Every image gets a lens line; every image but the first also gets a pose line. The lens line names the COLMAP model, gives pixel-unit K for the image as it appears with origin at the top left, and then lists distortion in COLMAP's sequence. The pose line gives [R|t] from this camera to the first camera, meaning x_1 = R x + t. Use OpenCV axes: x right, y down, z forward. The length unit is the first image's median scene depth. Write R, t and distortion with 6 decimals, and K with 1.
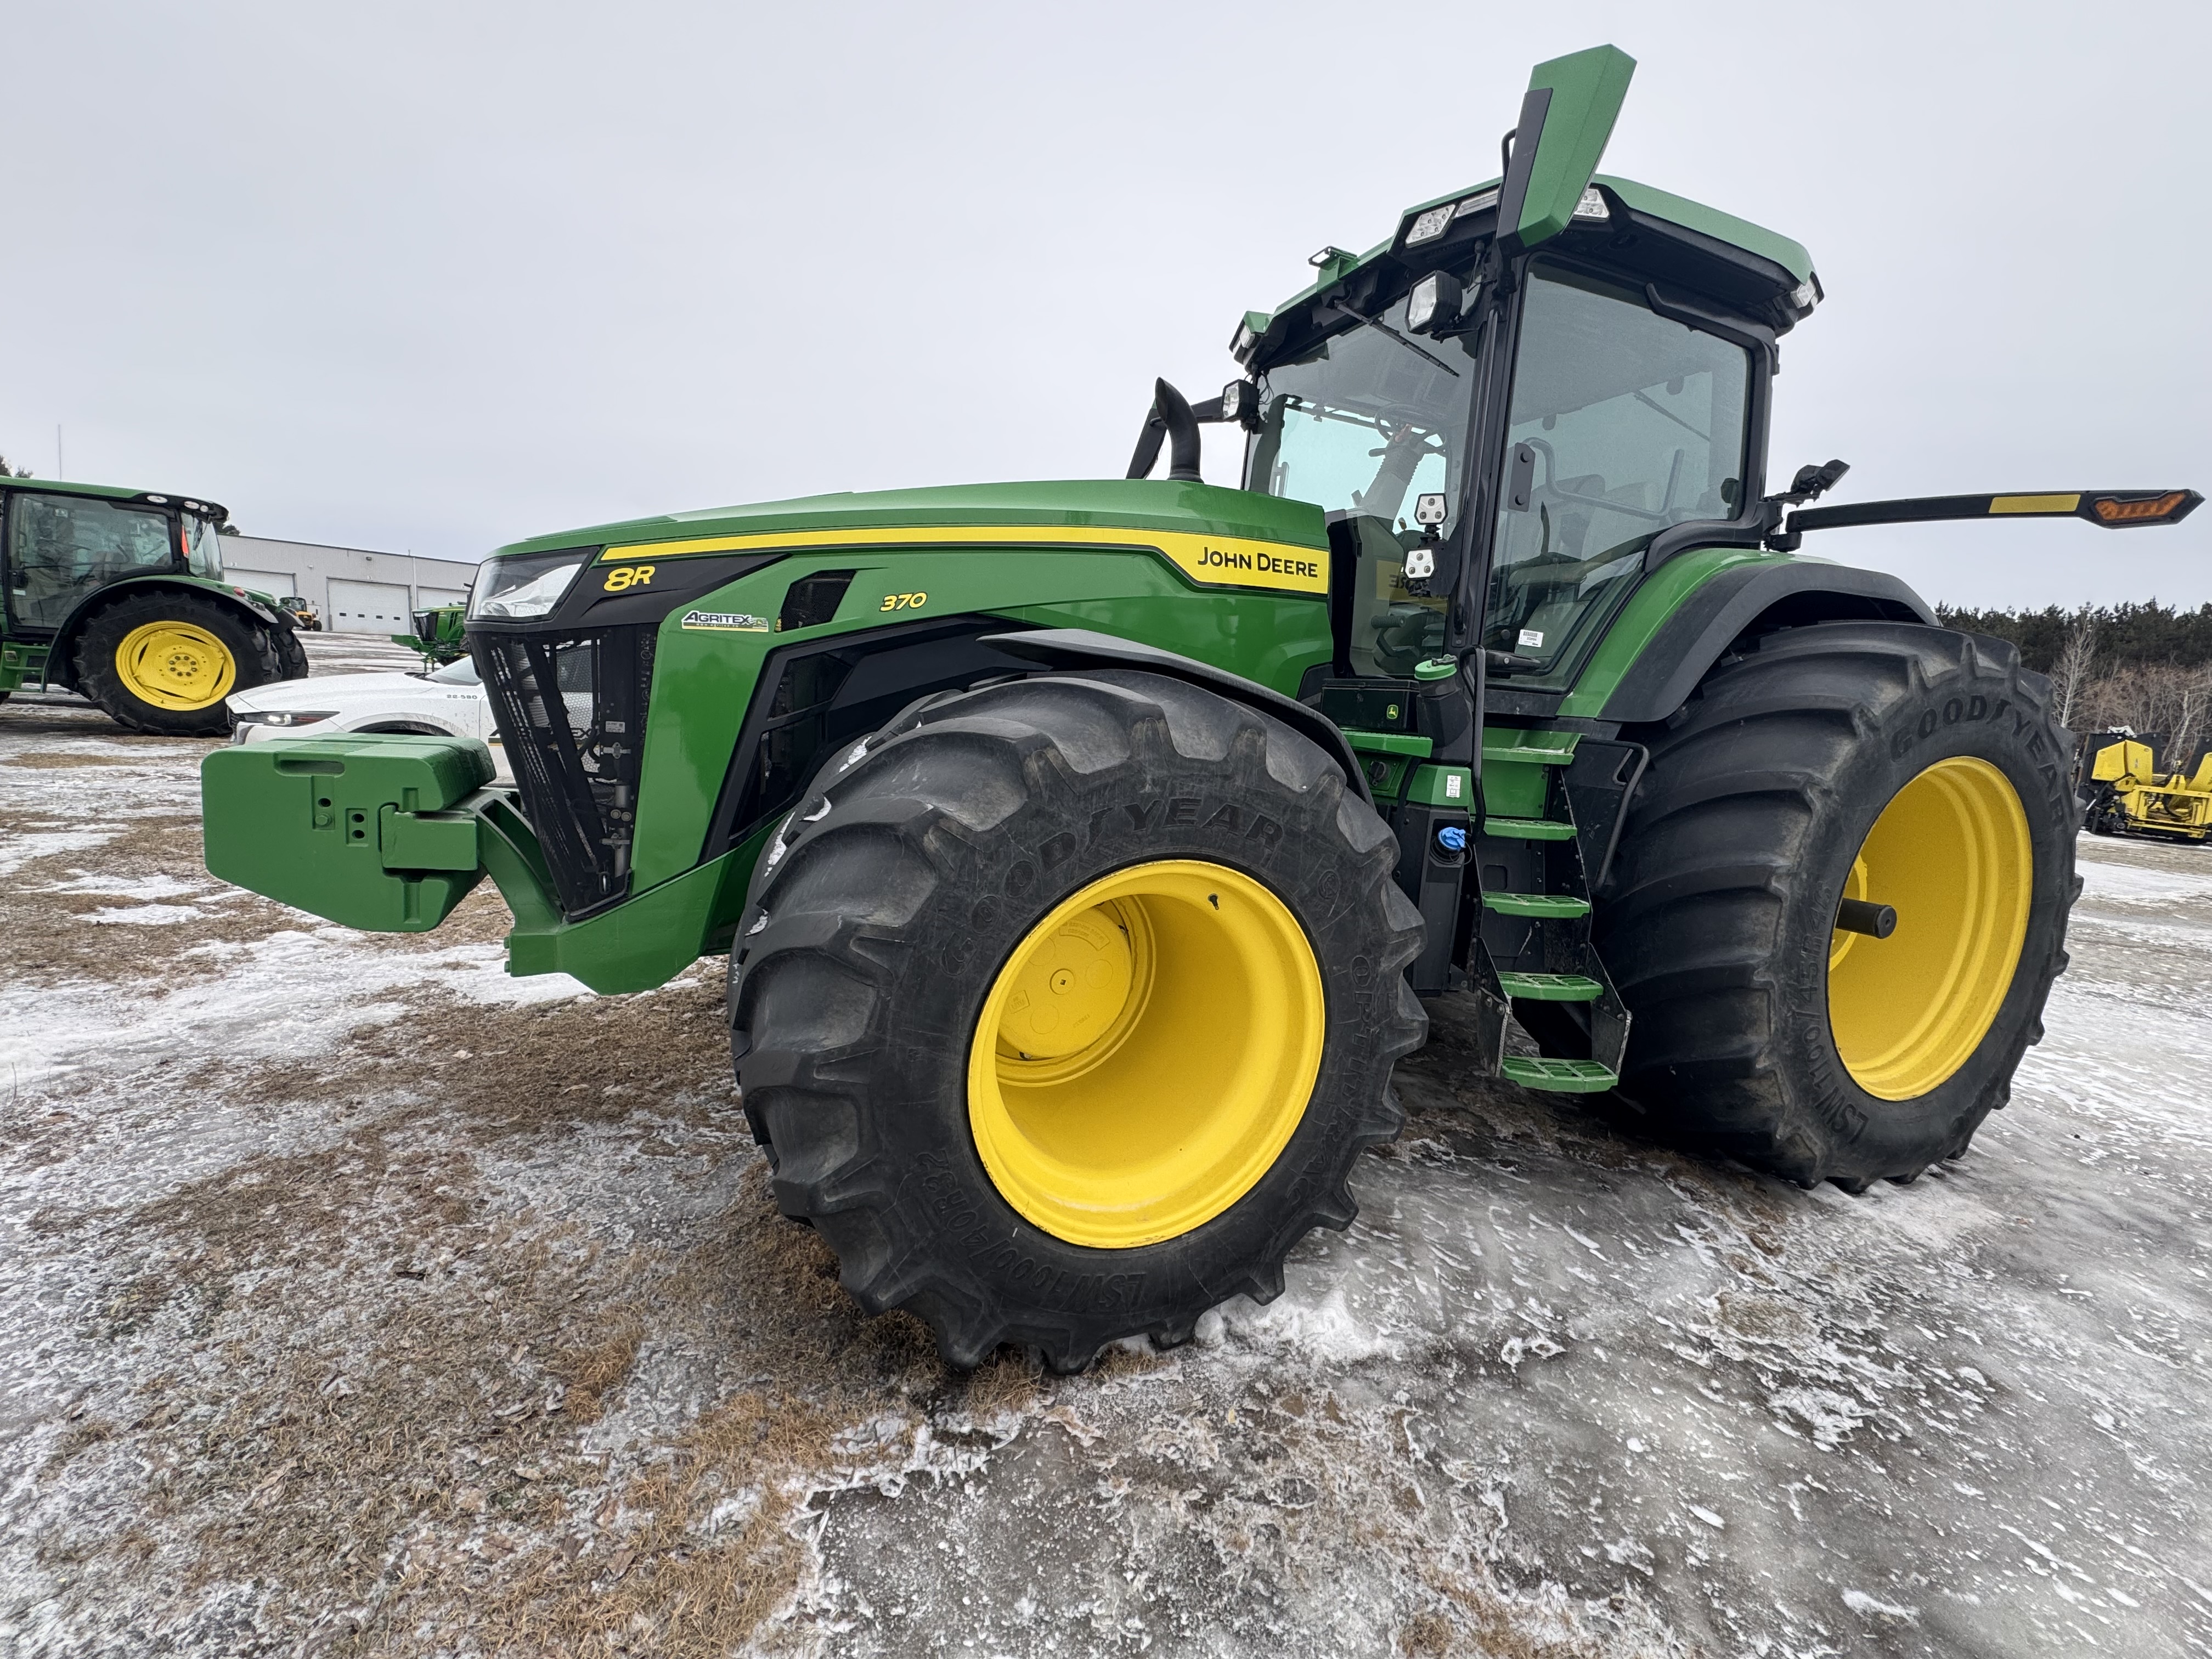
lens RADIAL K [[935.6, 0, 1054.7], [0, 935.6, 816.5], [0, 0, 1]] dist [-0.001372, -0.000377]
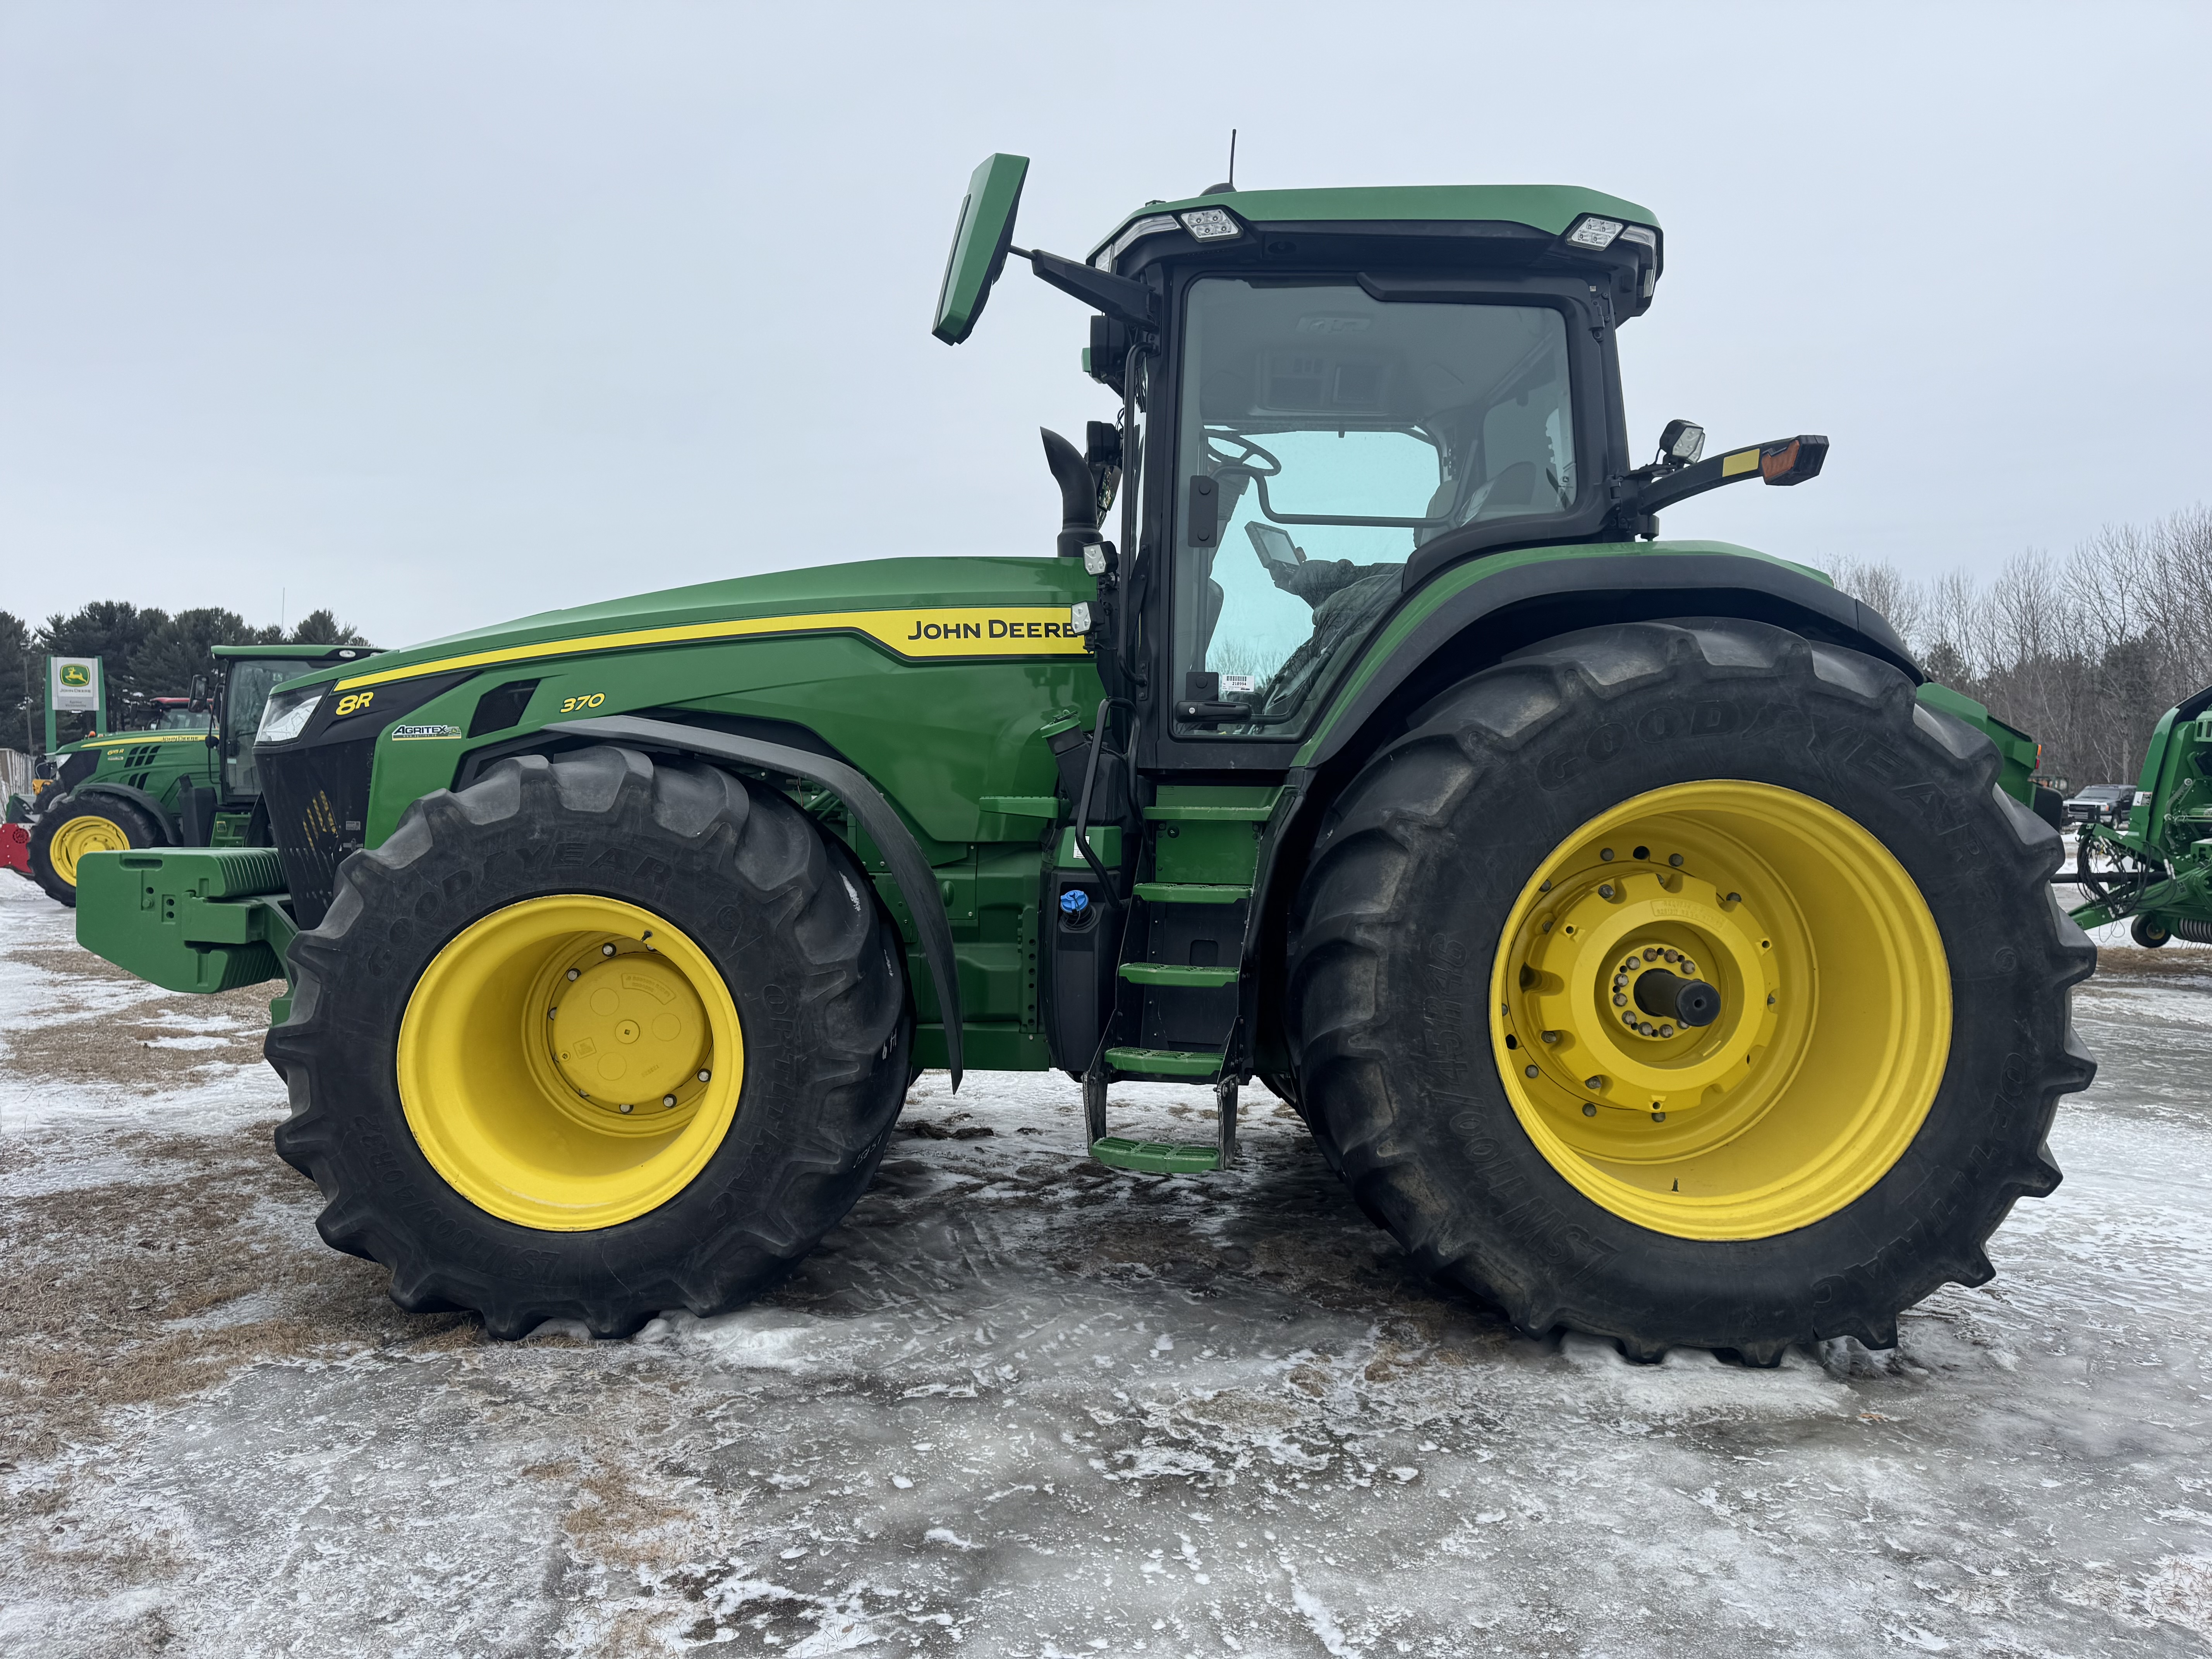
lens RADIAL K [[1570.9, 0, 1114.3], [0, 1570.9, 831.7], [0, 0, 1]] dist [0.047296, -0.063318]
pose [[0.921991, -0.053507, -0.383496, 1.326784], [0.001364, 0.990849, -0.134967, 0.205380], [0.387208, 0.123915, 0.913627, -0.521789]]
